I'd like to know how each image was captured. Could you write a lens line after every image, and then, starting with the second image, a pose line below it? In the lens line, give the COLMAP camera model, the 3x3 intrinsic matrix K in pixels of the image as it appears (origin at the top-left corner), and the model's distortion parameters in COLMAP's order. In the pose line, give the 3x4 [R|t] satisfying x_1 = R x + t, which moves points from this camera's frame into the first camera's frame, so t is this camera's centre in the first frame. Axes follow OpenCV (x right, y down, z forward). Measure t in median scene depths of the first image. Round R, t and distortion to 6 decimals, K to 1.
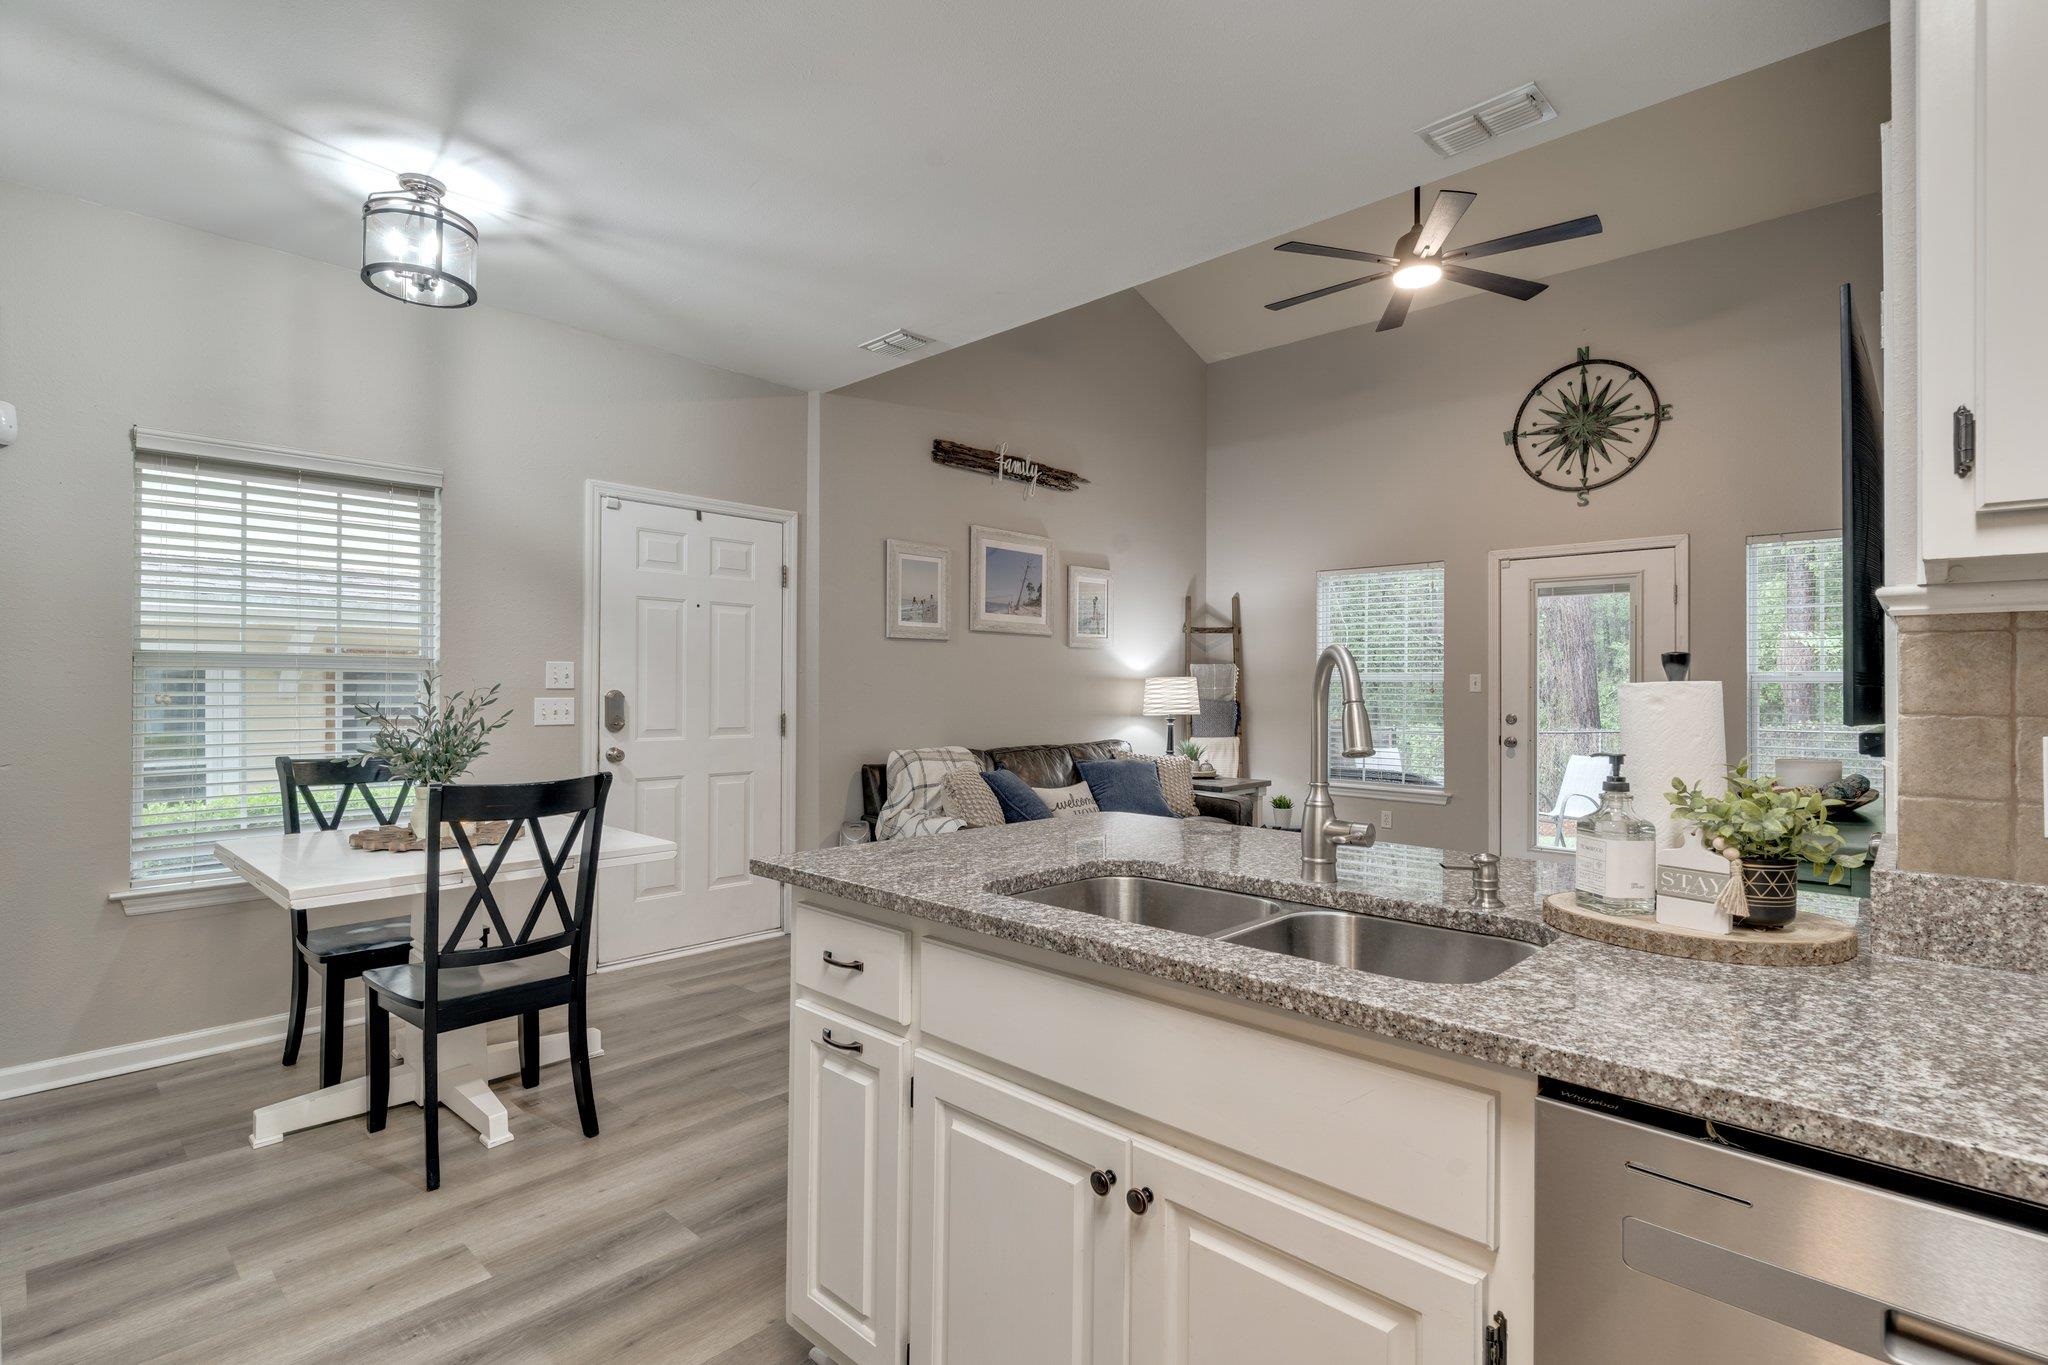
lens RADIAL K [[979.3, 0, 1018.4], [0, 979.3, 682.8], [0, 0, 1]] dist [0.000738, -0.000509]
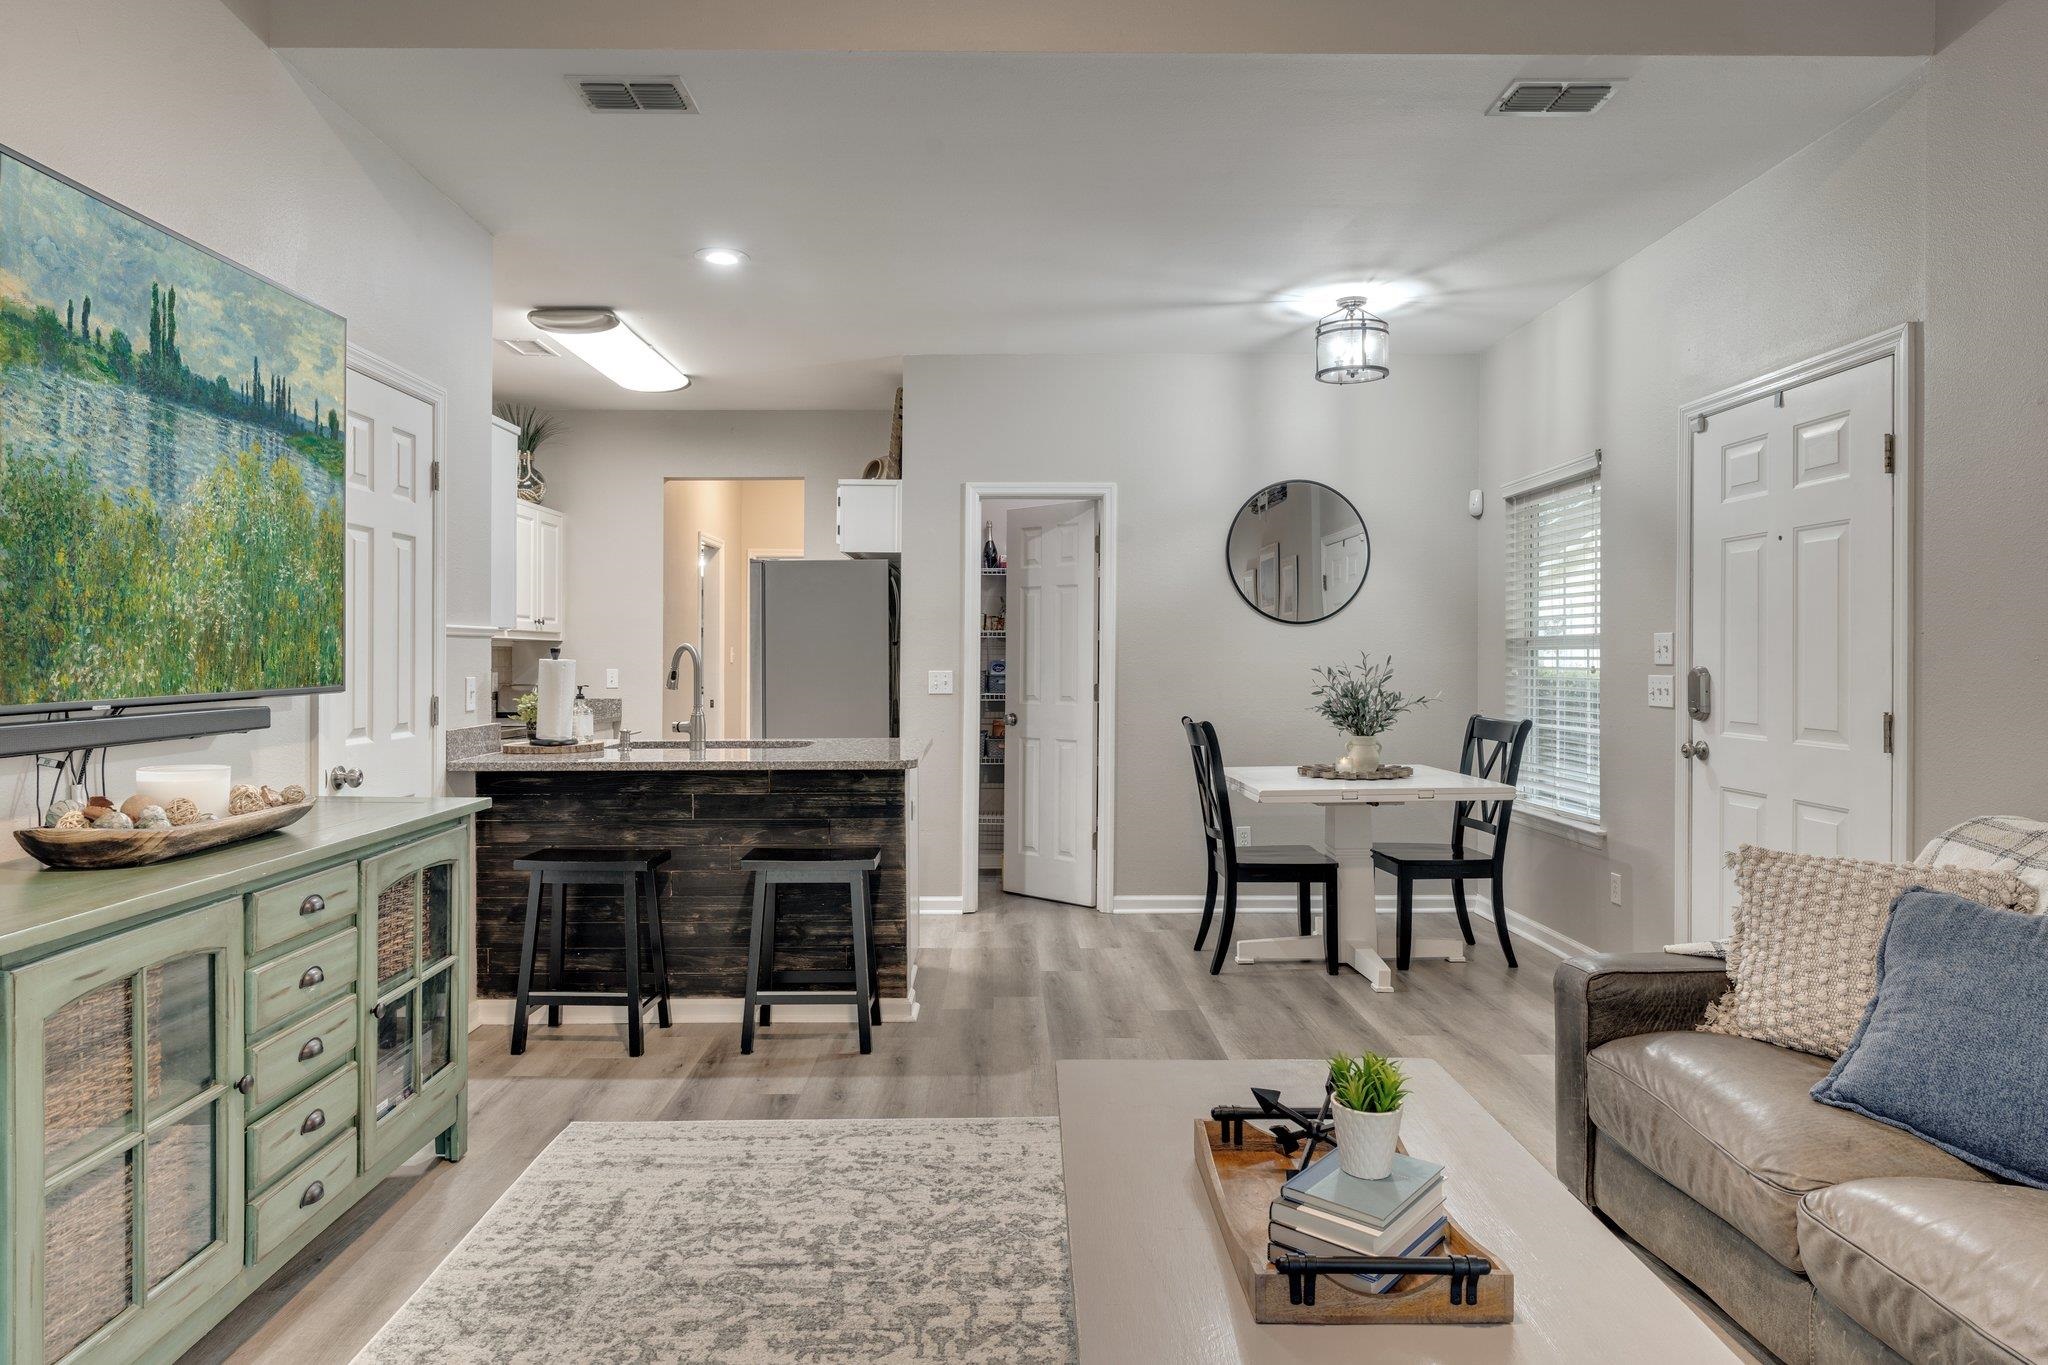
lens RADIAL K [[1201.1, 0, 1016.0], [0, 1201.1, 655.0], [0, 0, 1]] dist [-0.002156, -0.000654]
pose [[-0.714788, -0.005855, -0.699317, 0.481623], [0.001848, 0.999946, -0.010261, 0.005376], [0.699339, -0.008626, -0.714738, 0.982273]]
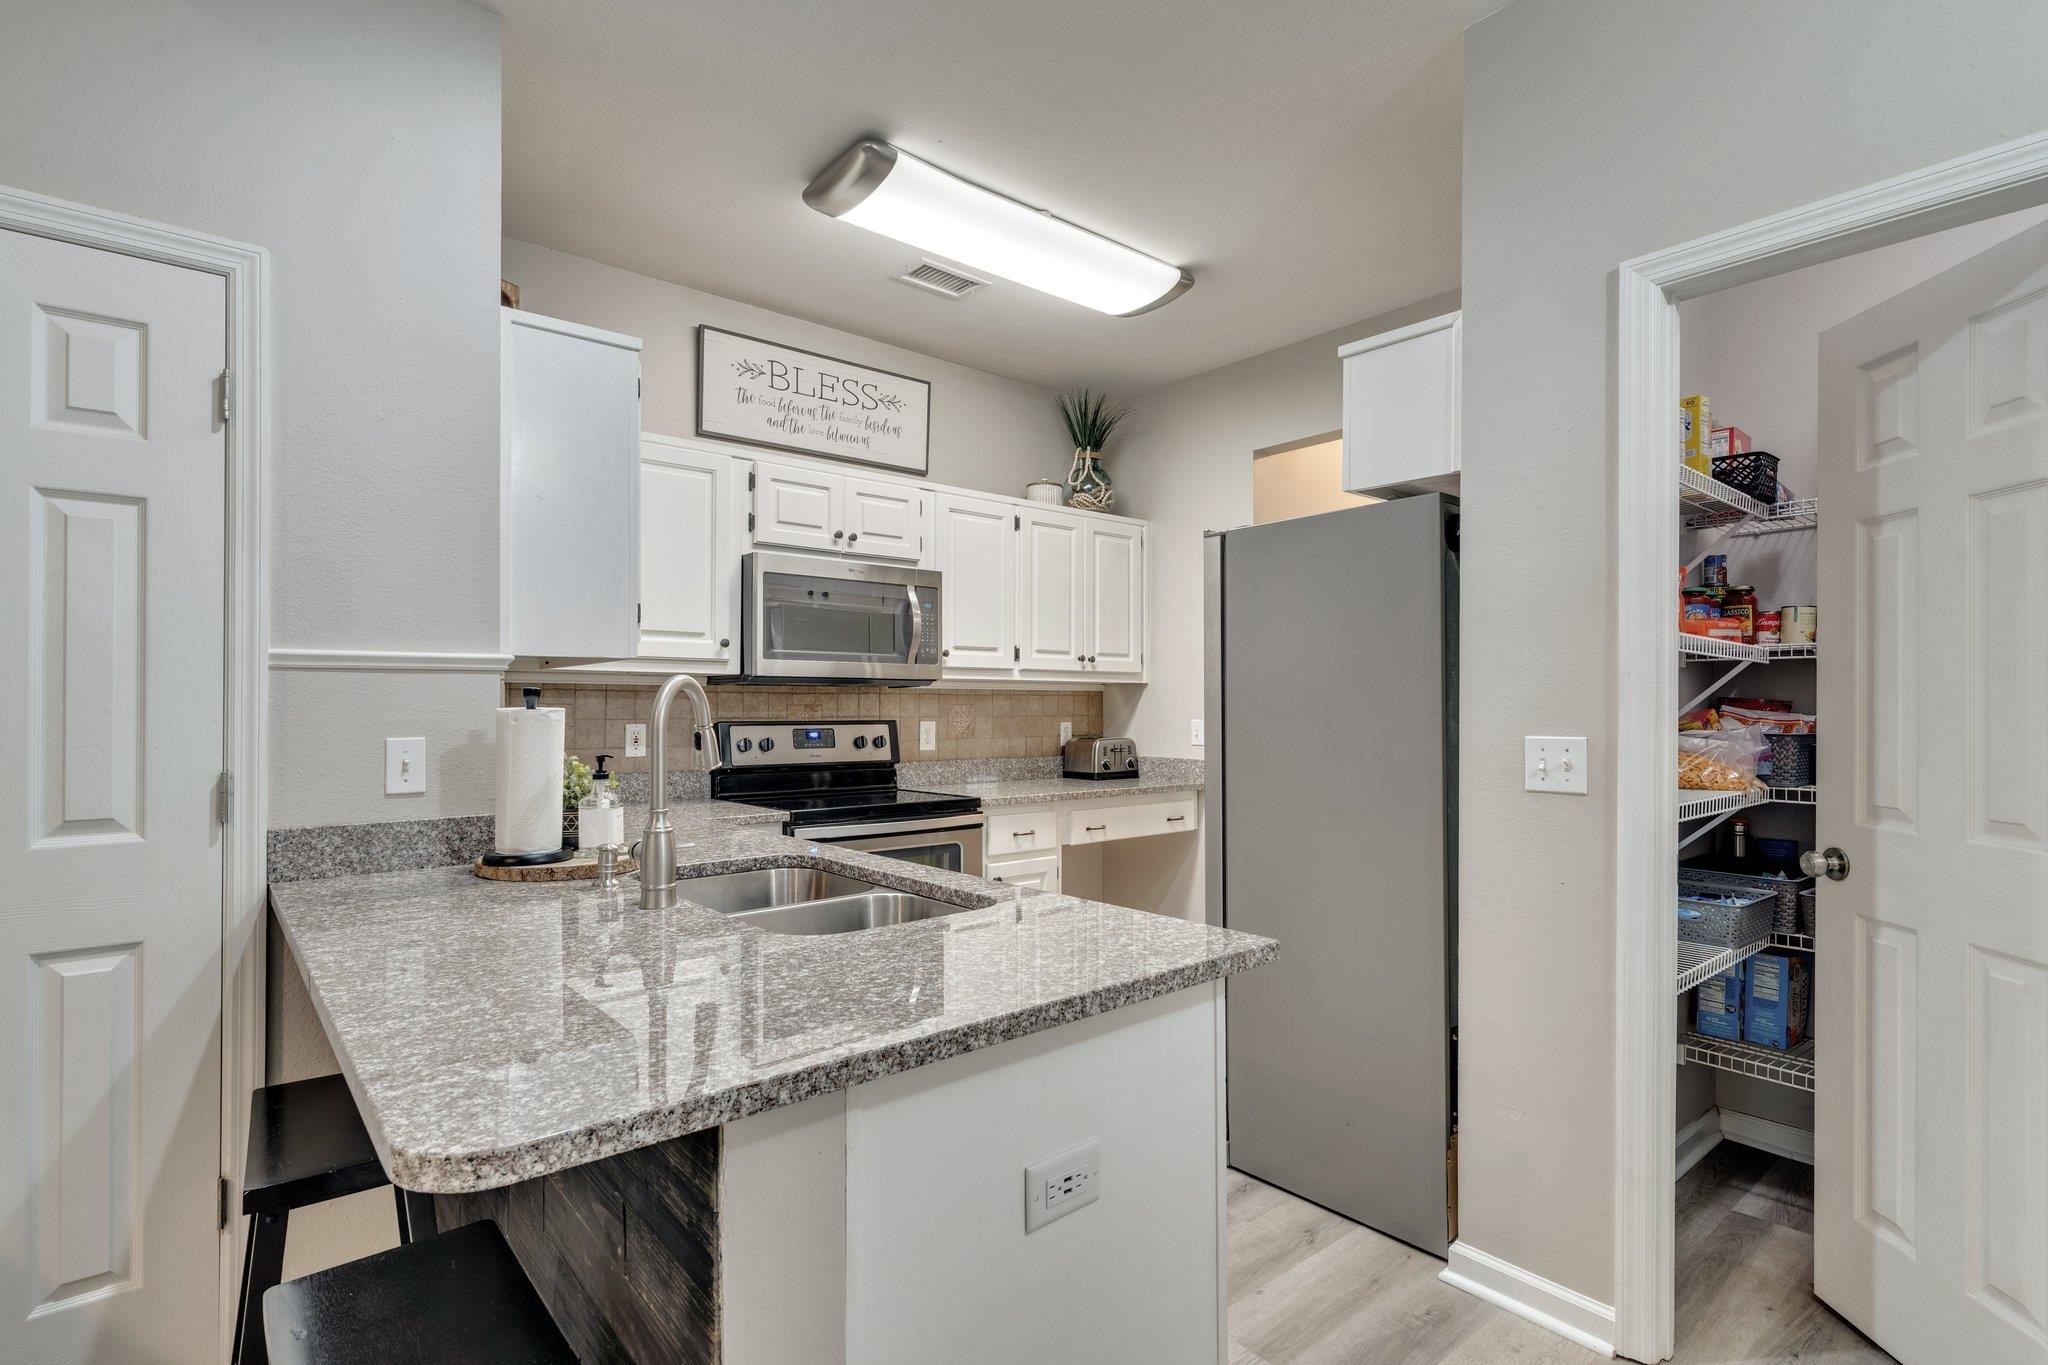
lens RADIAL K [[984.2, 0, 1017.1], [0, 984.2, 694.1], [0, 0, 1]] dist [0.000775, 0.000039]
pose [[-0.993479, -0.003405, 0.113965, -0.049938], [-0.005304, 0.999852, -0.016368, -0.000322], [-0.113893, -0.016865, -0.993350, 0.564921]]
